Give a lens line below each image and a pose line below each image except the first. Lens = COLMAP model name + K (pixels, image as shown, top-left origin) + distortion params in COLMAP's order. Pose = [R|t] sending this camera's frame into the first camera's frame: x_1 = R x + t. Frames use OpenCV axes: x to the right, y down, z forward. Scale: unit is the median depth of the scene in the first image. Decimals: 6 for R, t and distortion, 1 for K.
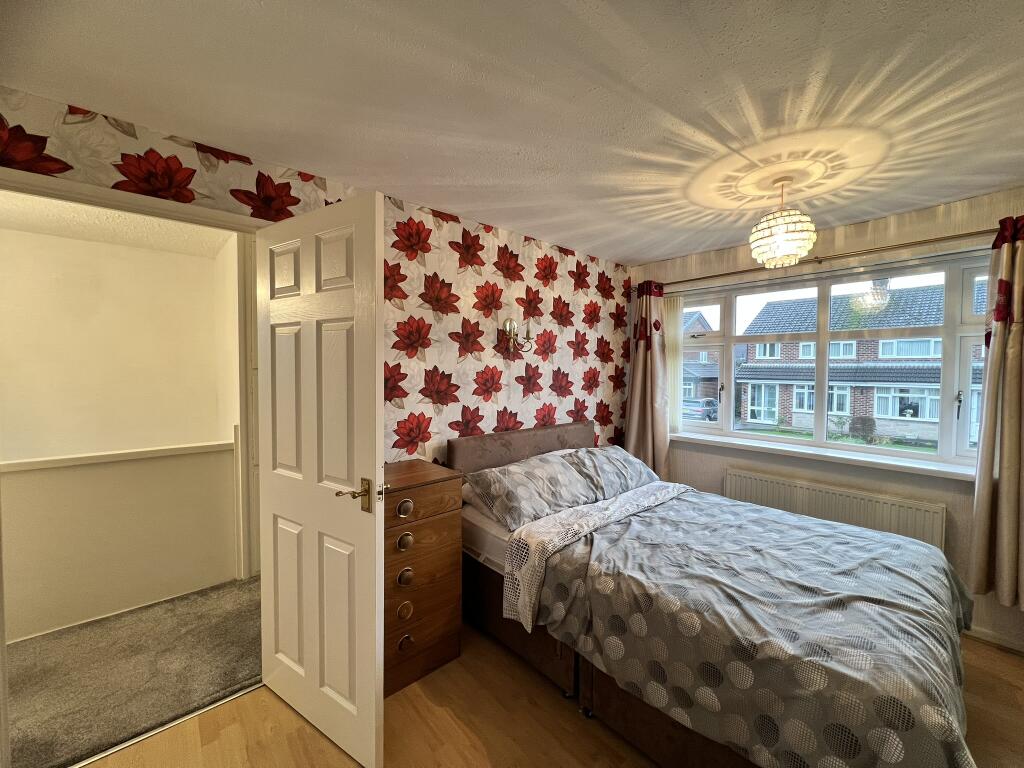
lens RADIAL K [[411.9, 0, 511.5], [0, 411.9, 383.6], [0, 0, 1]] dist [0.005873, -0.000560]
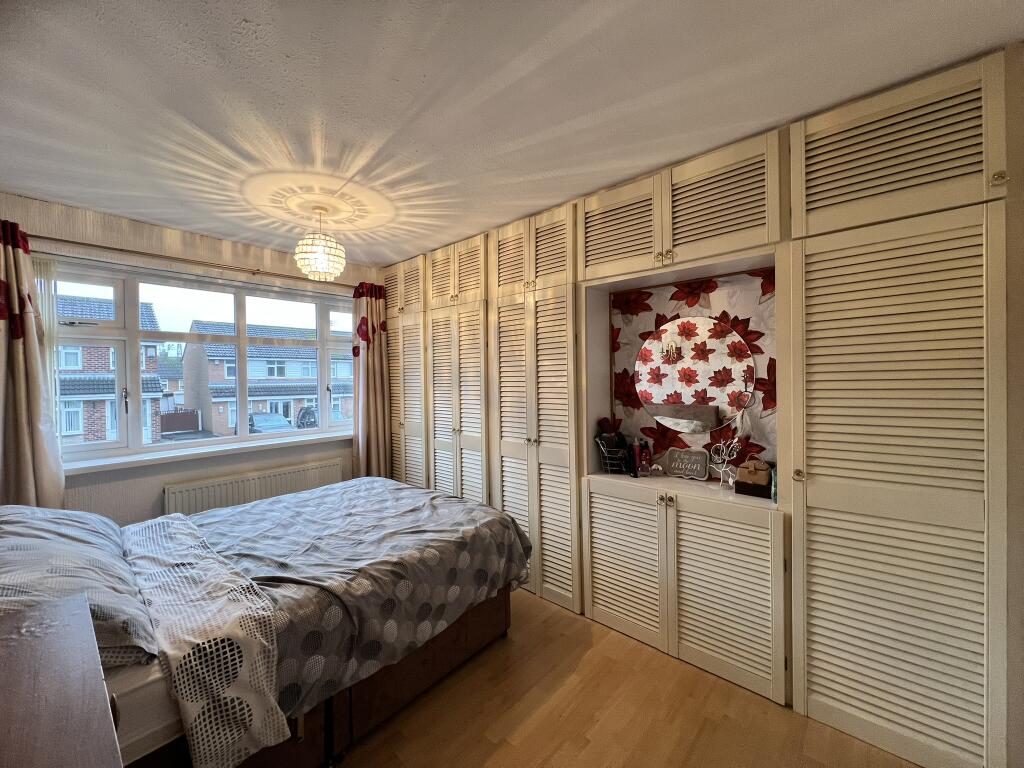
lens RADIAL K [[411.9, 0, 511.8], [0, 411.9, 380.2], [0, 0, 1]] dist [0.005873, -0.000560]
pose [[-0.125029, -0.009142, 0.992111, -0.635205], [0.056080, 0.998294, 0.016266, 0.020394], [-0.990567, 0.057671, -0.124303, 0.643333]]
